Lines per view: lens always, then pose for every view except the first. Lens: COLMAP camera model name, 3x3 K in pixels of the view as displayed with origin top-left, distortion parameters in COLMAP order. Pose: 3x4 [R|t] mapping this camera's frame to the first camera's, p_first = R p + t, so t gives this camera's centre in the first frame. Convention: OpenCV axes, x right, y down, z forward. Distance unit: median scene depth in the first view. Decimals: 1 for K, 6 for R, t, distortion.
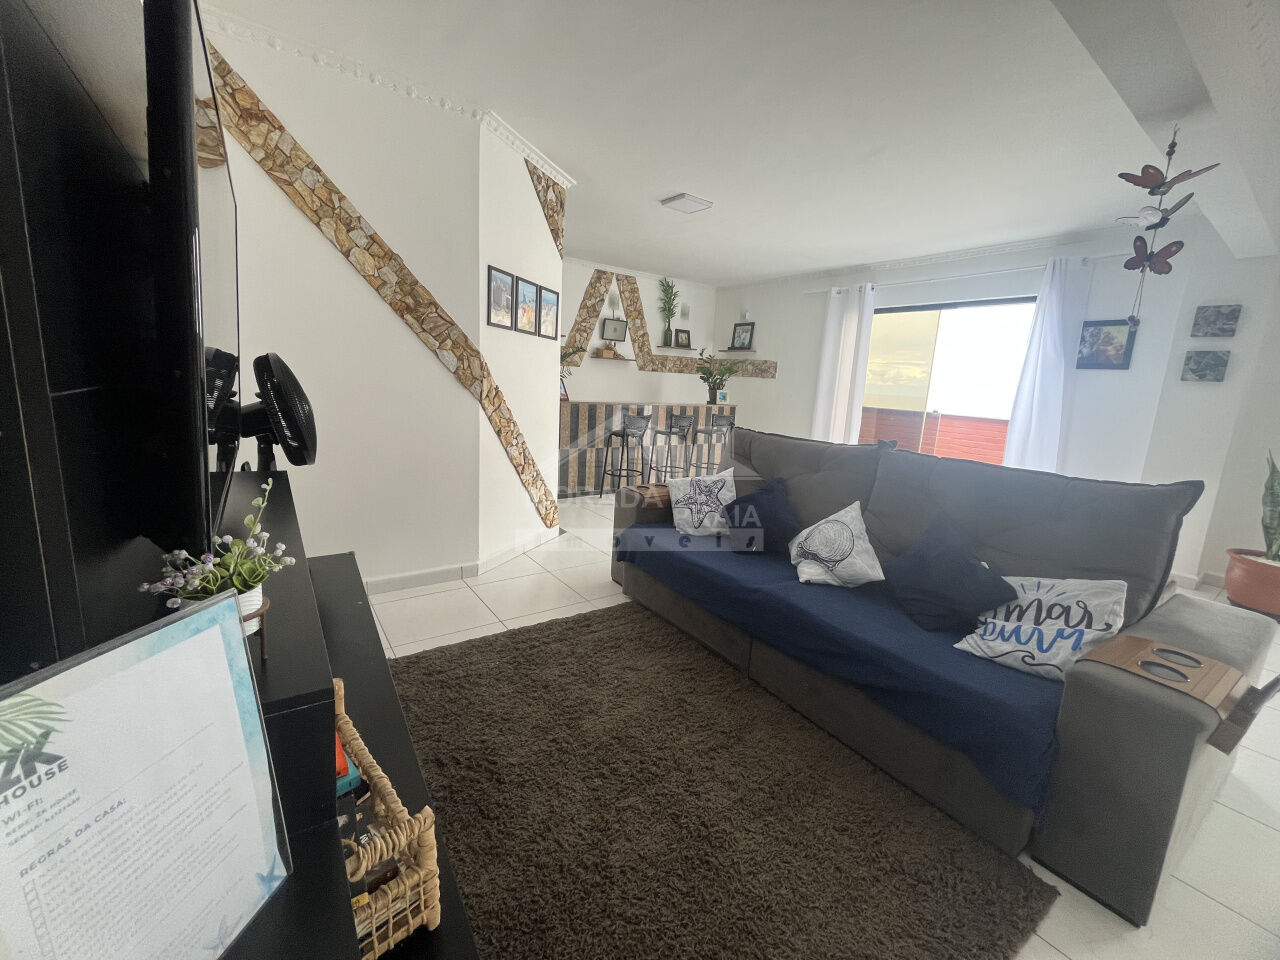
lens RADIAL K [[516.4, 0, 645.5], [0, 516.4, 471.3], [0, 0, 1]] dist [-0.002555, 0.000299]
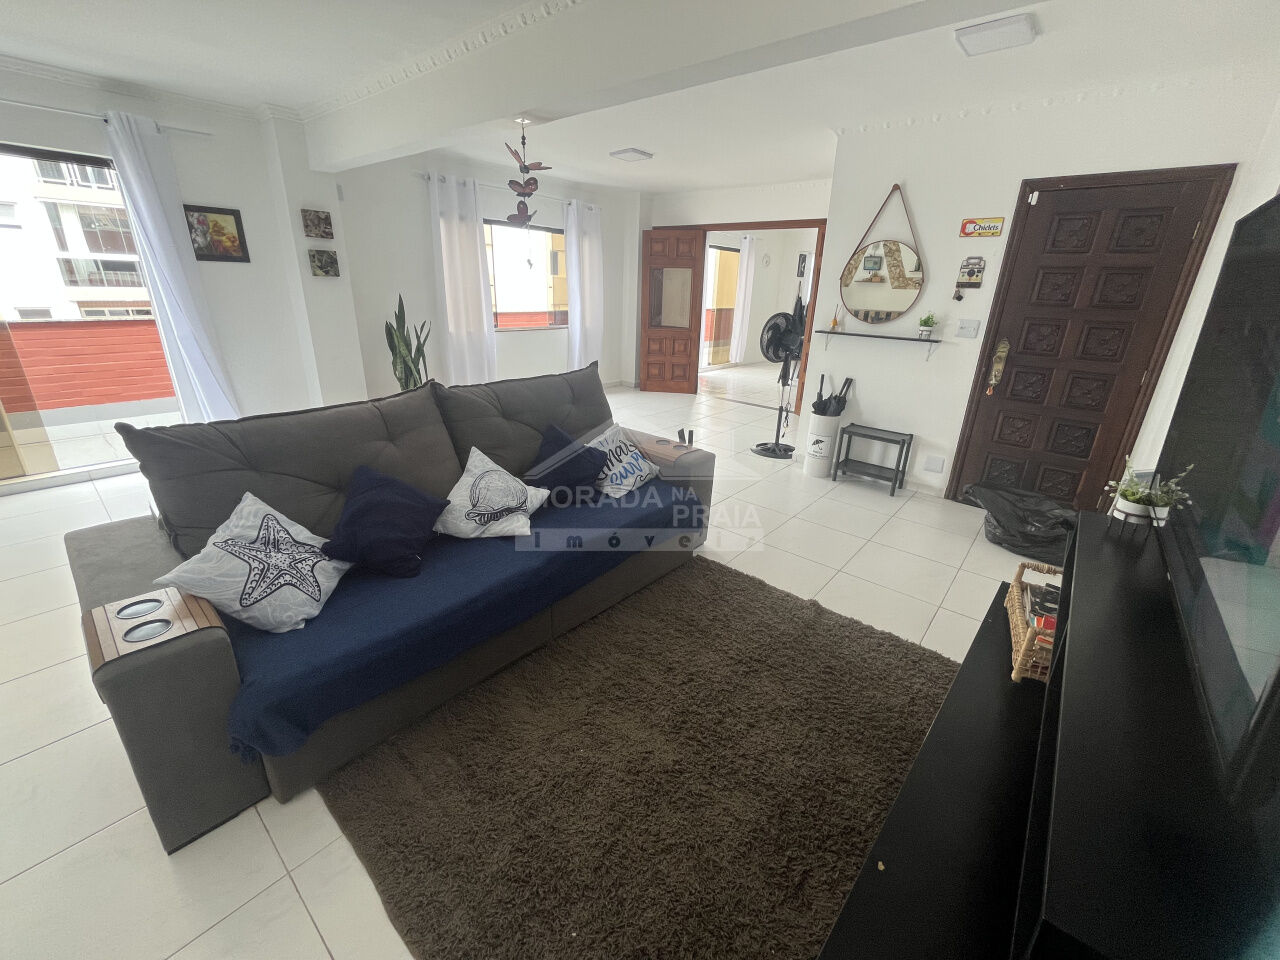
lens RADIAL K [[516.4, 0, 645.5], [0, 516.4, 471.3], [0, 0, 1]] dist [-0.002555, 0.000299]
pose [[-0.240507, -0.389906, 0.888892, -0.360096], [0.124261, 0.895870, 0.426587, -0.179443], [-0.962661, 0.213052, -0.167013, 0.544527]]
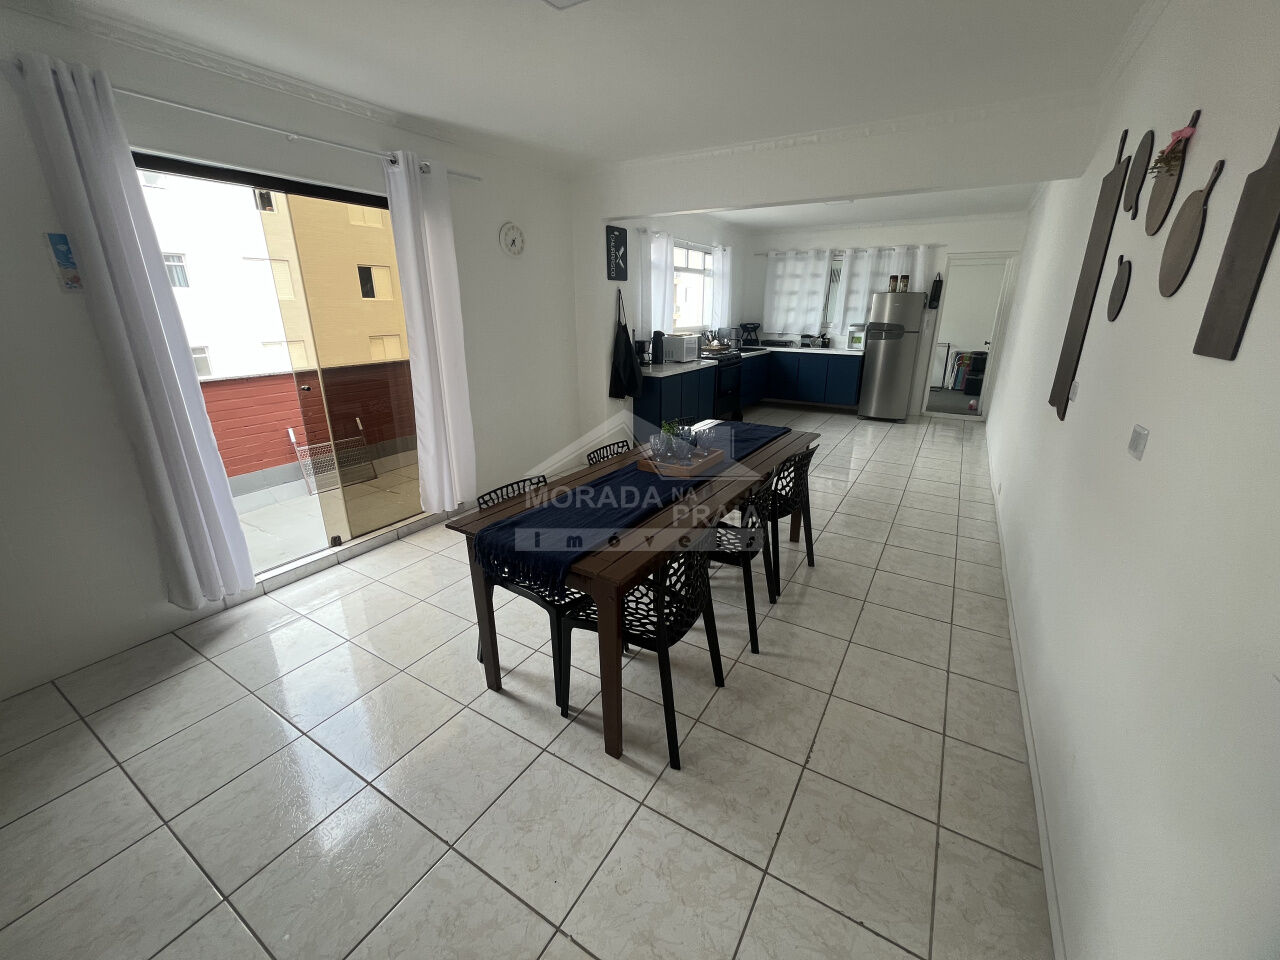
lens RADIAL K [[516.4, 0, 645.5], [0, 516.4, 471.3], [0, 0, 1]] dist [-0.002555, 0.000299]
pose [[-0.392049, -0.332480, 0.857761, 1.200870], [0.144645, 0.898530, 0.414394, 0.098810], [-0.908502, 0.286534, -0.304176, -0.580924]]
